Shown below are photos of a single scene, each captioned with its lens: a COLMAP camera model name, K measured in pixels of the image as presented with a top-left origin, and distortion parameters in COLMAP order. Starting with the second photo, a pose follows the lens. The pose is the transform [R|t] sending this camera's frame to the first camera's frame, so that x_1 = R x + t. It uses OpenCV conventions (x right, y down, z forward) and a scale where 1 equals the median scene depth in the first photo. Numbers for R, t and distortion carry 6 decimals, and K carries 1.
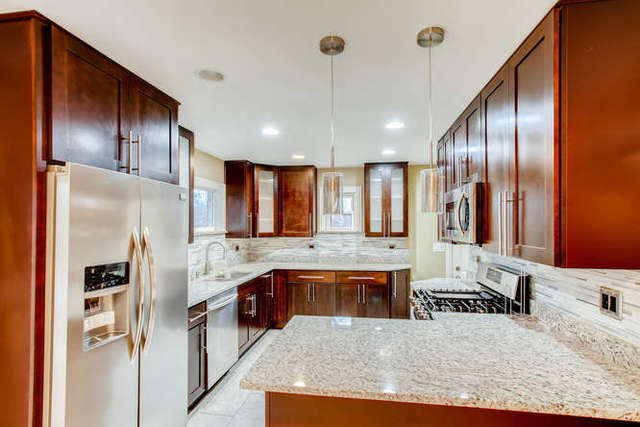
lens RADIAL K [[320.1, 0, 318.8], [0, 320.1, 220.0], [0, 0, 1]] dist [-0.002294, 0.004103]
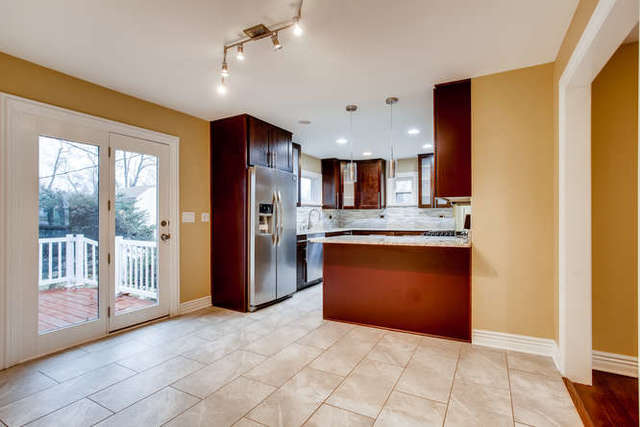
lens RADIAL K [[320.1, 0, 322.9], [0, 320.1, 215.4], [0, 0, 1]] dist [-0.002294, 0.004103]
pose [[0.944738, -0.002518, -0.327818, 0.217606], [0.005030, 0.999964, 0.006816, 0.076111], [0.327789, -0.008088, 0.944716, -0.454734]]
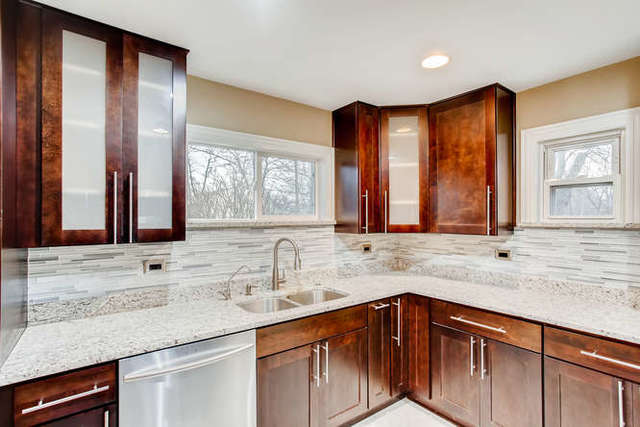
lens RADIAL K [[320.1, 0, 320.0], [0, 320.1, 217.6], [0, 0, 1]] dist [-0.002294, 0.004103]
pose [[0.729997, 0.001331, -0.683449, 0.123115], [0.010524, 0.999858, 0.013188, 0.018787], [0.683370, -0.016820, 0.729879, 0.513474]]
